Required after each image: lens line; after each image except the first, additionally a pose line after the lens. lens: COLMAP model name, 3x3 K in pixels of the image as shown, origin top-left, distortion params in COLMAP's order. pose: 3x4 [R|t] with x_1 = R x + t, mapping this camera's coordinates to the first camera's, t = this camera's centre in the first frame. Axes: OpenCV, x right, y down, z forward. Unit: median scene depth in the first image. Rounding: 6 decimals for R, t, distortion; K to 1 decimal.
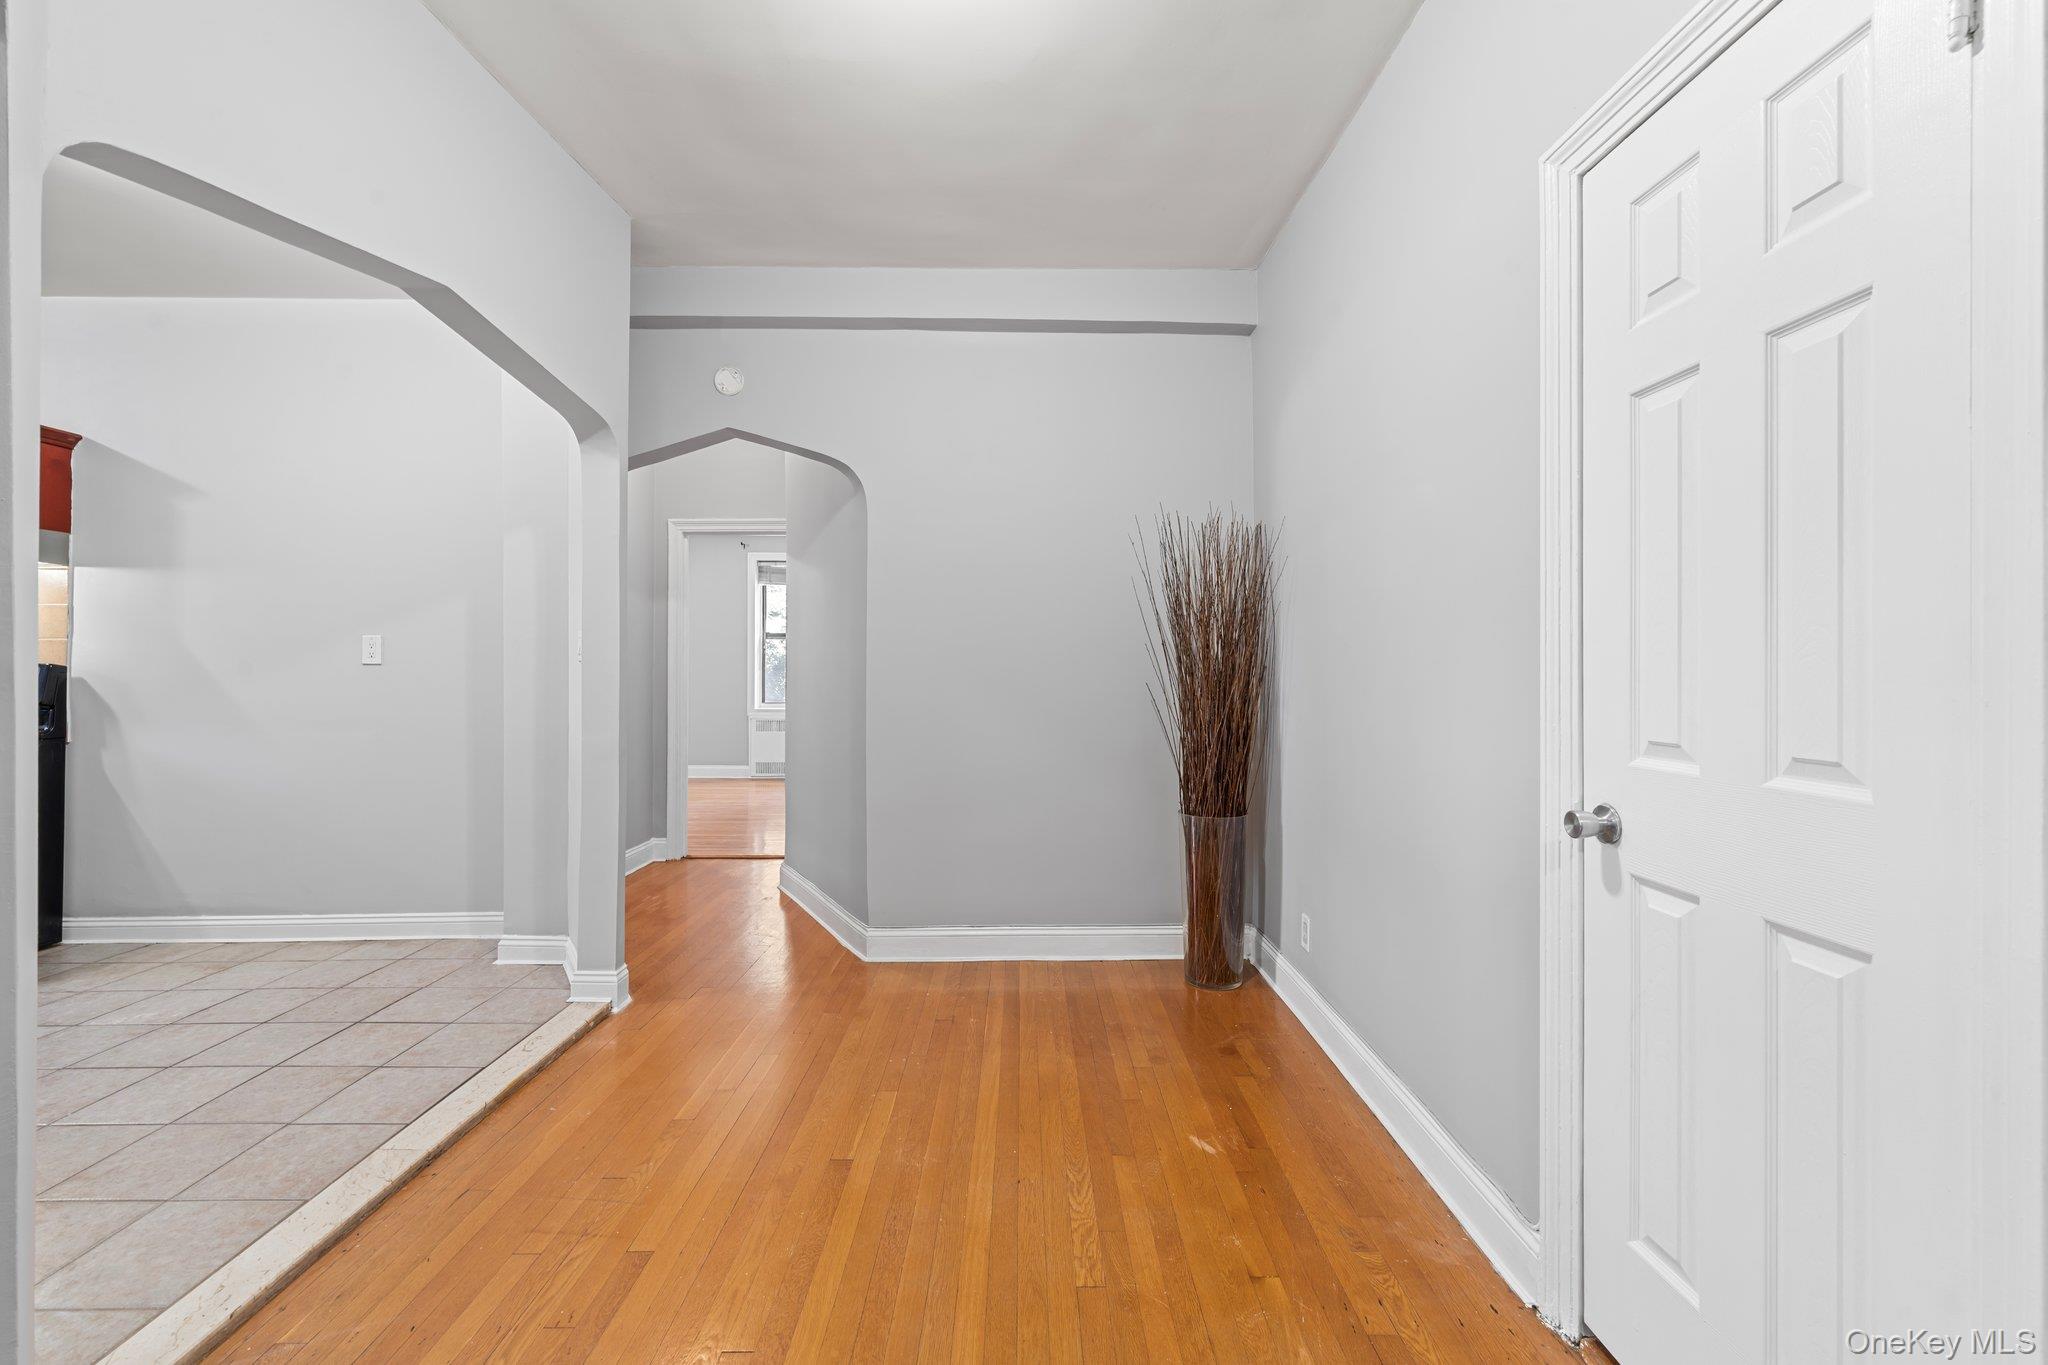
lens RADIAL K [[827.0, 0, 1038.1], [0, 827.0, 670.0], [0, 0, 1]] dist [-0.000579, 0.000008]
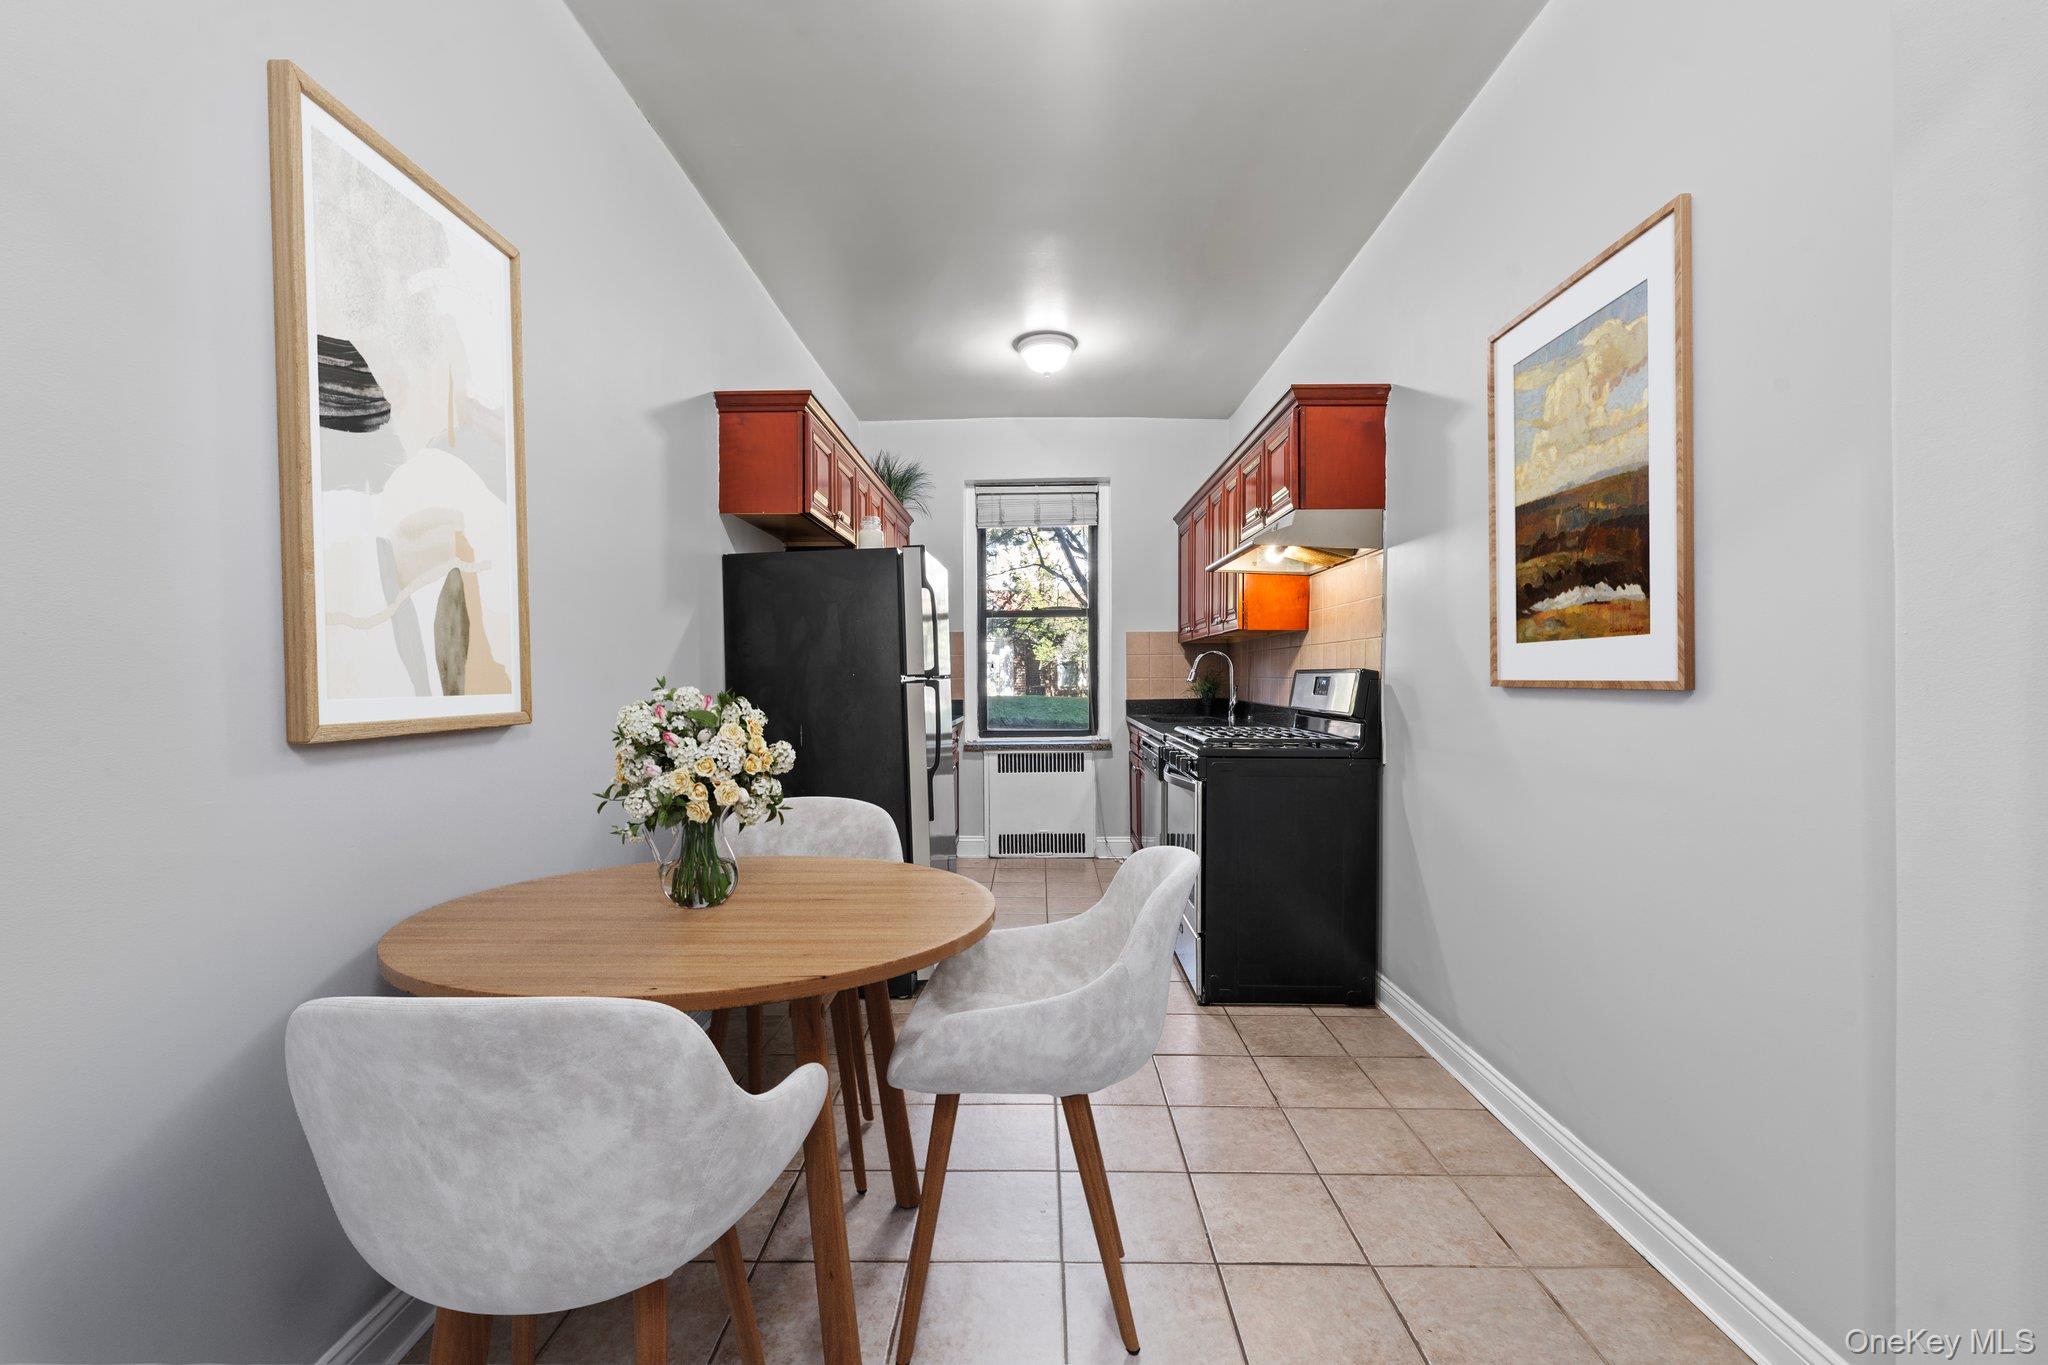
lens RADIAL K [[825.7, 0, 1018.4], [0, 825.7, 685.2], [0, 0, 1]] dist [-0.000613, -0.000071]
pose [[-0.050412, 0.009047, -0.998688, -0.474078], [0.008564, 0.999926, 0.008626, -0.002560], [0.998692, -0.008118, -0.050486, 0.951206]]
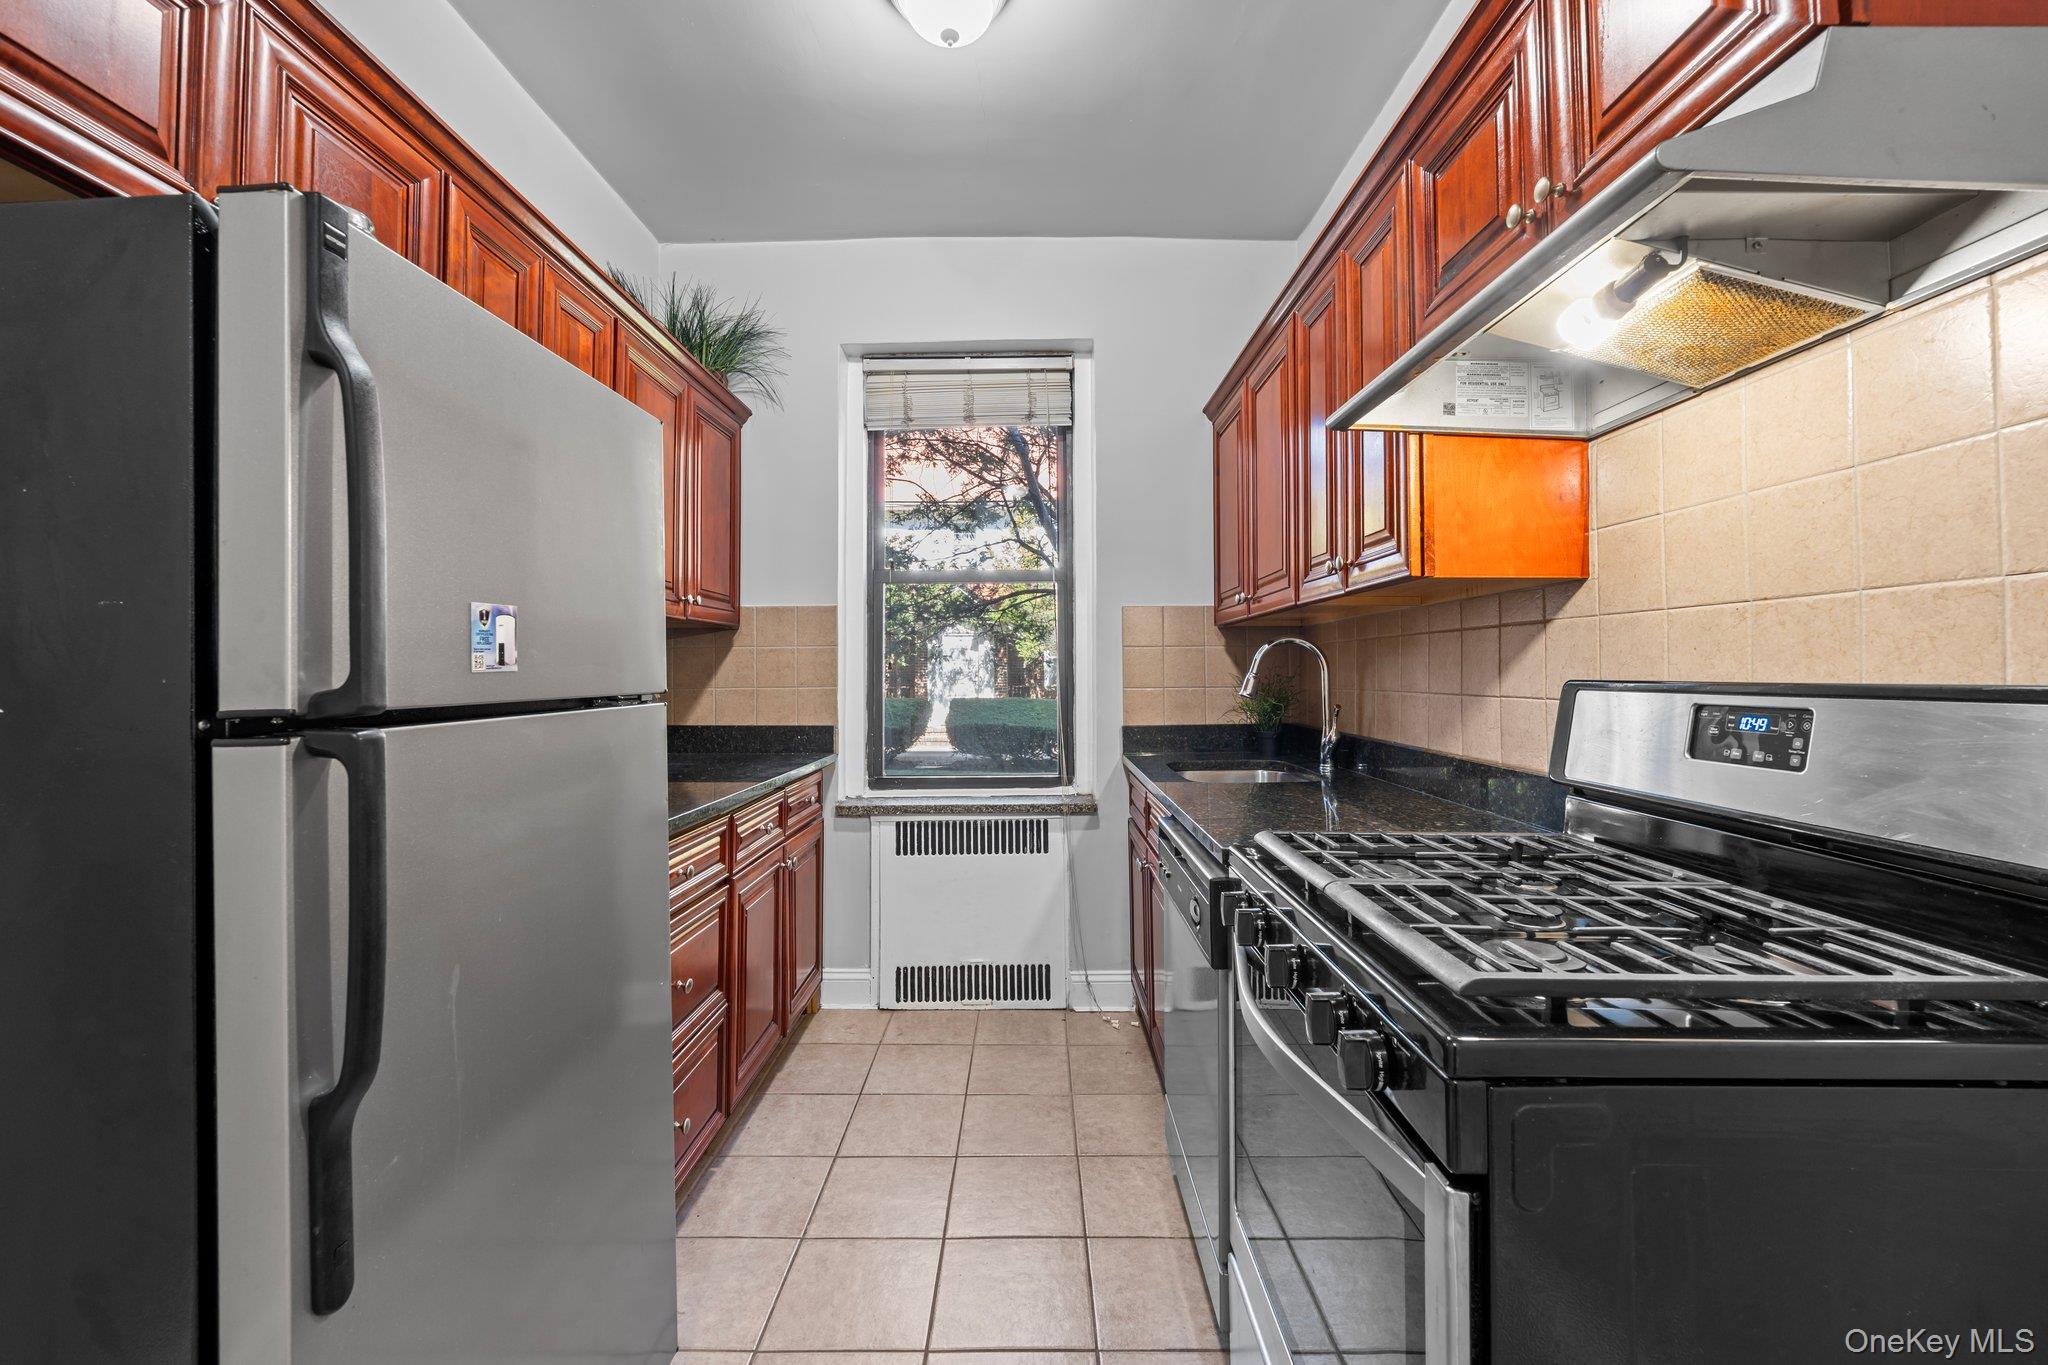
lens RADIAL K [[811.0, 0, 1020.6], [0, 811.0, 654.0], [0, 0, 1]] dist [0.000292, 0.000006]
pose [[-0.043797, -0.025337, -0.998719, -1.370528], [0.008293, 0.999635, -0.025724, -0.019162], [0.999006, -0.009409, -0.043571, 1.021005]]
